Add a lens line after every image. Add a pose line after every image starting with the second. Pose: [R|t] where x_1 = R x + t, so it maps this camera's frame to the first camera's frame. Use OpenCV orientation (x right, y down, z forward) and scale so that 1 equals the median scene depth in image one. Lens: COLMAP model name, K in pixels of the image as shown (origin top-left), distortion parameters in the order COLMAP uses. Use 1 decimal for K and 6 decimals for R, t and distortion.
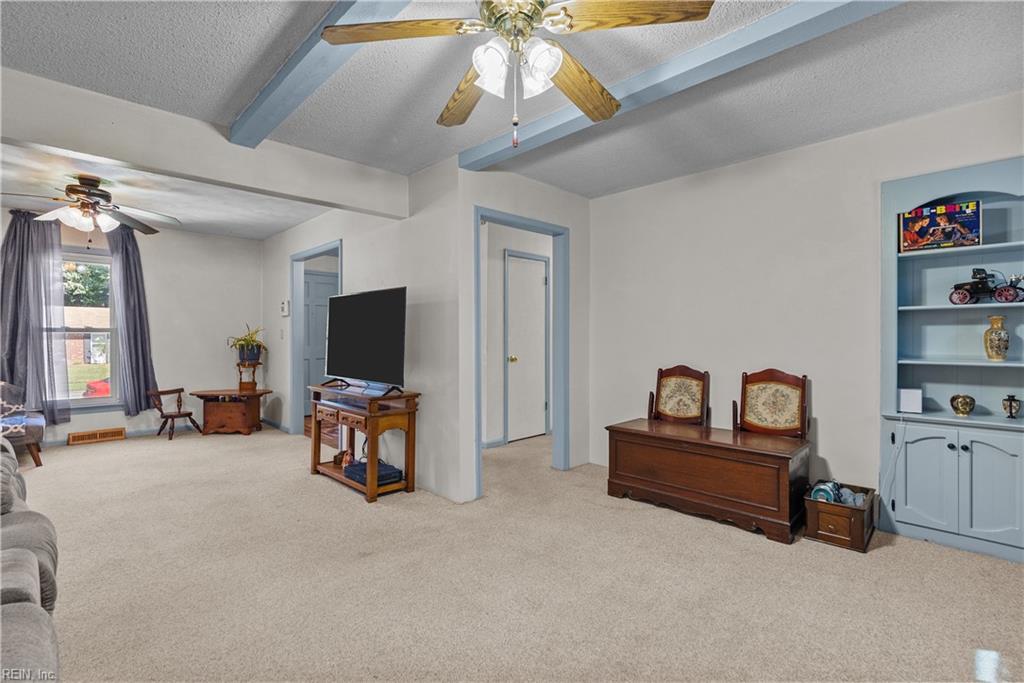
lens RADIAL K [[465.3, 0, 512.6], [0, 465.3, 339.1], [0, 0, 1]] dist [-0.013568, 0.004355]
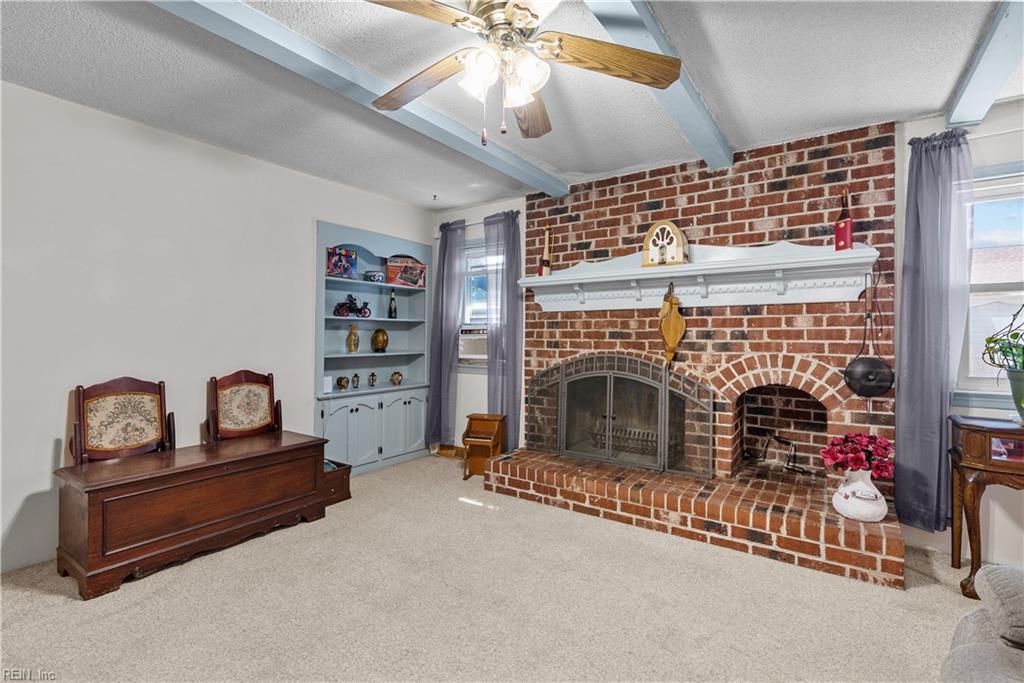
lens RADIAL K [[465.3, 0, 513.6], [0, 465.3, 333.6], [0, 0, 1]] dist [-0.013568, 0.004355]
pose [[-0.182436, 0.007707, 0.983187, -0.483972], [0.001304, 0.999970, -0.007596, -0.005430], [-0.983217, -0.000103, -0.182441, 0.566069]]
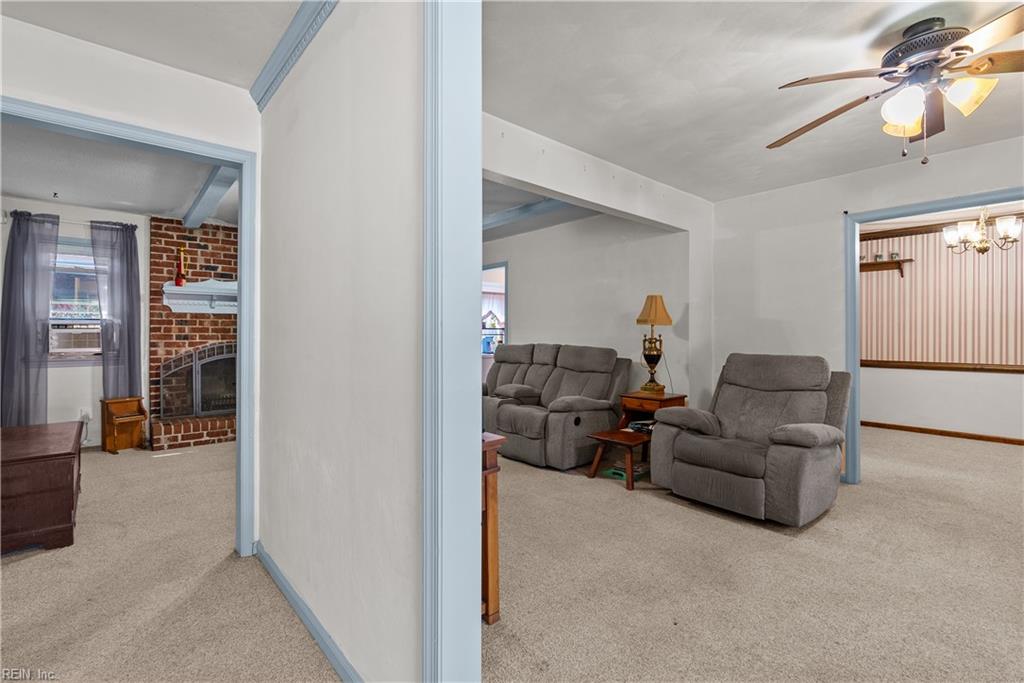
lens RADIAL K [[465.3, 0, 512.5], [0, 465.3, 335.4], [0, 0, 1]] dist [-0.013568, 0.004355]
pose [[-0.997811, -0.002806, 0.066068, -0.555169], [-0.002234, 0.999959, 0.008739, -0.009355], [-0.066090, 0.008572, -0.997777, 1.701313]]
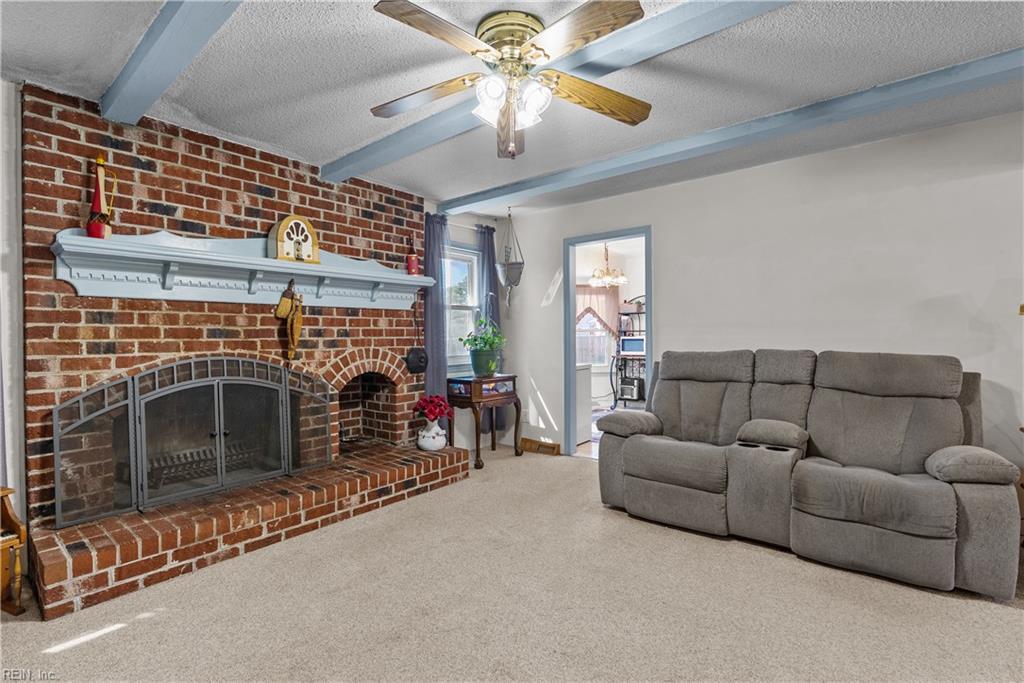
lens RADIAL K [[465.3, 0, 512.5], [0, 465.3, 340.0], [0, 0, 1]] dist [-0.013568, 0.004355]
pose [[-0.993718, 0.009538, -0.111509, 0.064369], [0.007999, 0.999867, 0.014245, -0.005119], [0.111630, 0.013264, -0.993661, 1.053786]]
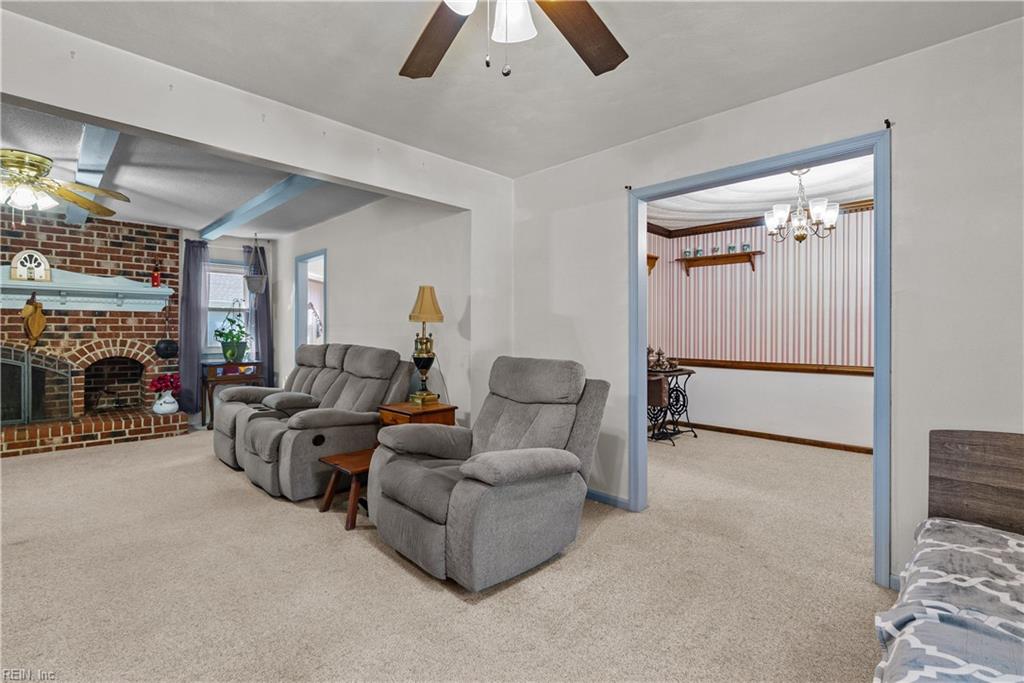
lens RADIAL K [[465.3, 0, 514.0], [0, 465.3, 334.5], [0, 0, 1]] dist [-0.013568, 0.004355]
pose [[-0.999876, -0.002997, -0.015441, -1.020322], [-0.003195, 0.999913, 0.012835, -0.013023], [0.015401, 0.012883, -0.999798, 1.478919]]
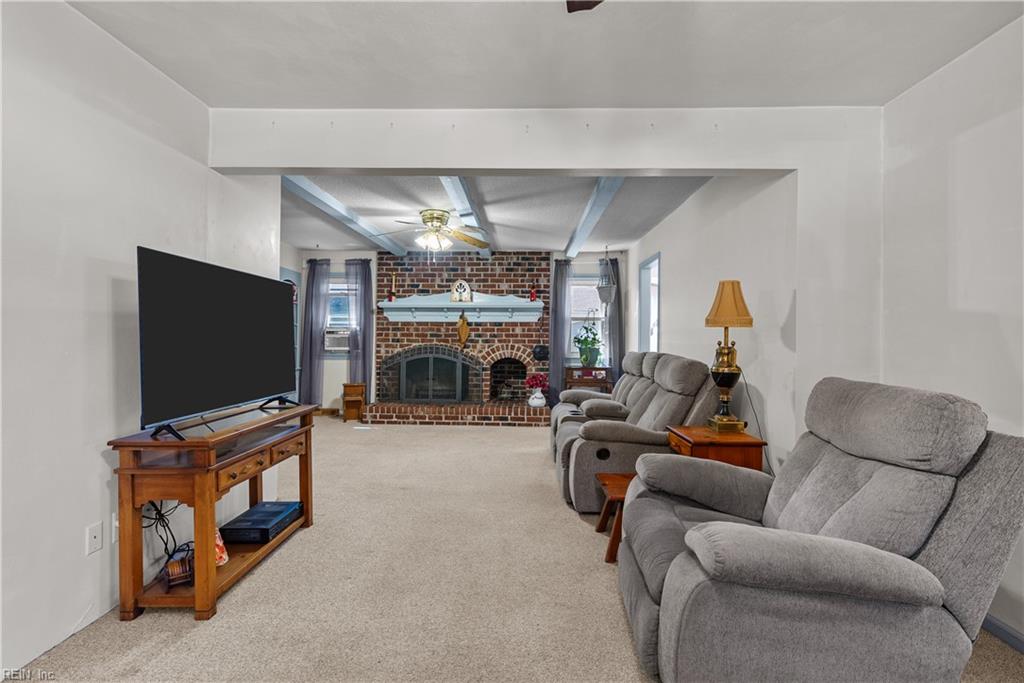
lens RADIAL K [[465.3, 0, 511.2], [0, 465.3, 336.6], [0, 0, 1]] dist [-0.013568, 0.004355]
pose [[-0.688390, -0.004203, 0.725328, -1.160786], [-0.002806, 0.999991, 0.003131, -0.011630], [-0.725335, 0.000120, -0.688396, 1.273619]]
